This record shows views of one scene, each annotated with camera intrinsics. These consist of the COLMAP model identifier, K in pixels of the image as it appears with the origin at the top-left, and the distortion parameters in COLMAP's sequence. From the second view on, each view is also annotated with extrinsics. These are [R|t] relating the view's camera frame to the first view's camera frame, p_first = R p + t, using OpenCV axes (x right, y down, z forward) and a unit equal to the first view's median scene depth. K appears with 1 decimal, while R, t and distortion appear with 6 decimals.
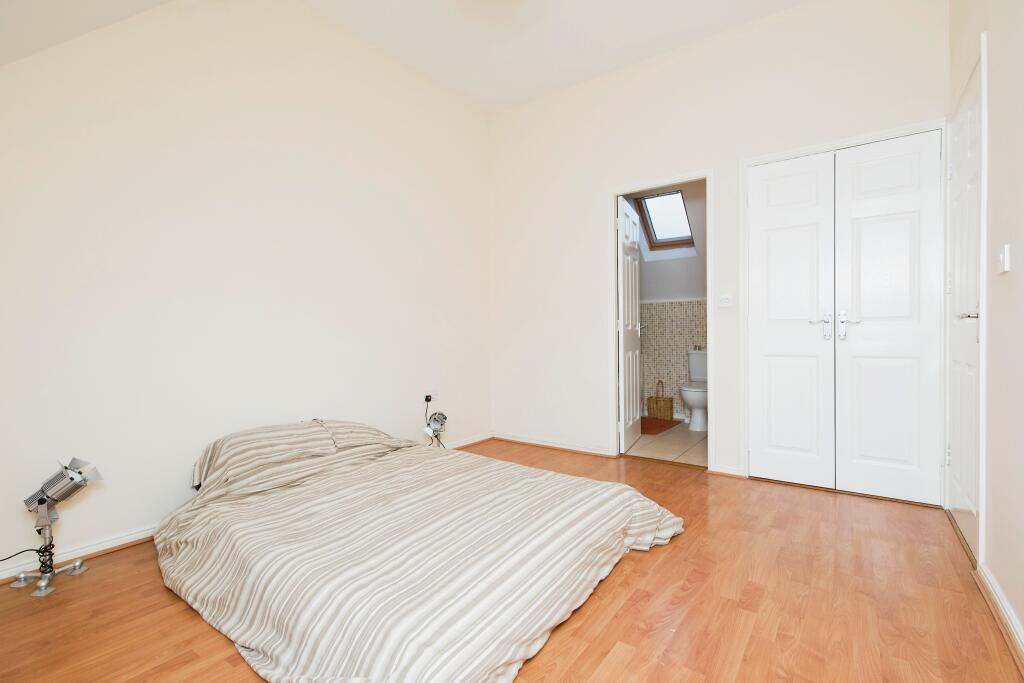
lens RADIAL K [[479.3, 0, 512.0], [0, 479.3, 341.5], [0, 0, 1]] dist [0.000382, 0.000034]
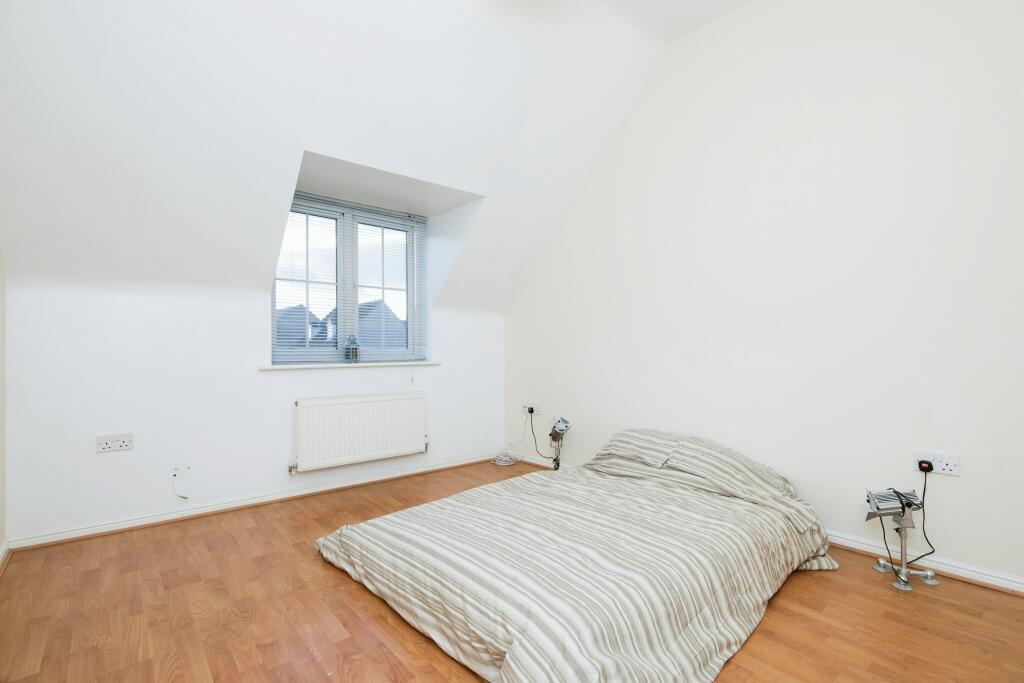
lens RADIAL K [[479.4, 0, 510.4], [0, 479.4, 371.8], [0, 0, 1]] dist [-0.001369, 0.000030]
pose [[-0.257589, 0.048500, -0.965037, 0.814823], [-0.009262, 0.998570, 0.052657, -0.023940], [0.966210, 0.022502, -0.256771, 1.145096]]
